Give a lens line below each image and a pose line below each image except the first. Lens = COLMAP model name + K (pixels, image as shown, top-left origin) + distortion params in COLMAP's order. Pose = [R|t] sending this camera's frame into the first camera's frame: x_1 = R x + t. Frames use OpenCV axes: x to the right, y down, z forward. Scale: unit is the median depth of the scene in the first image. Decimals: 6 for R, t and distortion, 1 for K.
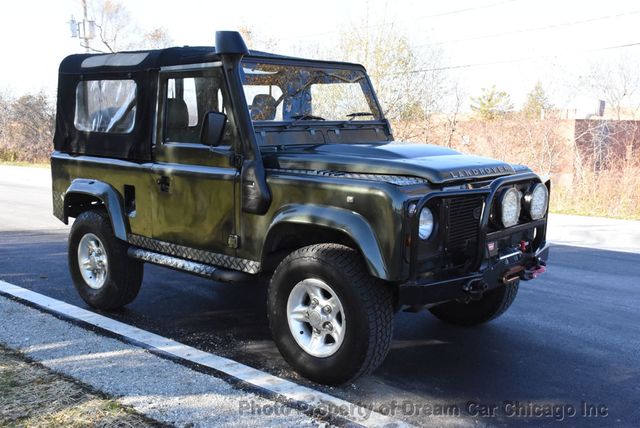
lens RADIAL K [[705.9, 0, 320.0], [0, 705.9, 214.0], [0, 0, 1]] dist [-0.001615, 0.011820]
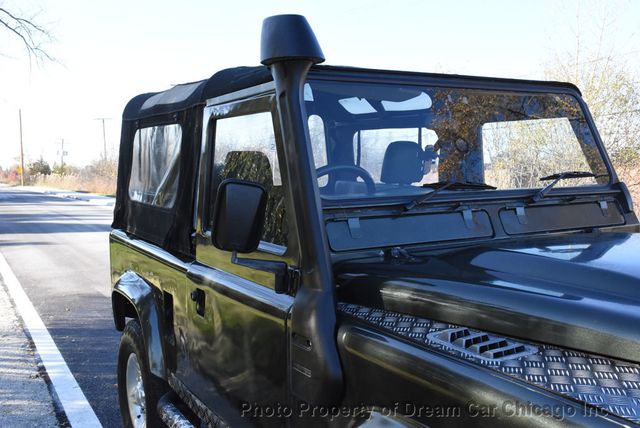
lens RADIAL K [[625.9, 0, 320.0], [0, 625.9, 214.0], [0, 0, 1]] dist [0.012154, 0.009666]
pose [[0.949967, 0.013054, -0.312077, 0.025362], [-0.029676, 0.998379, -0.048571, -0.079547], [0.310937, 0.055402, 0.948814, 0.471549]]
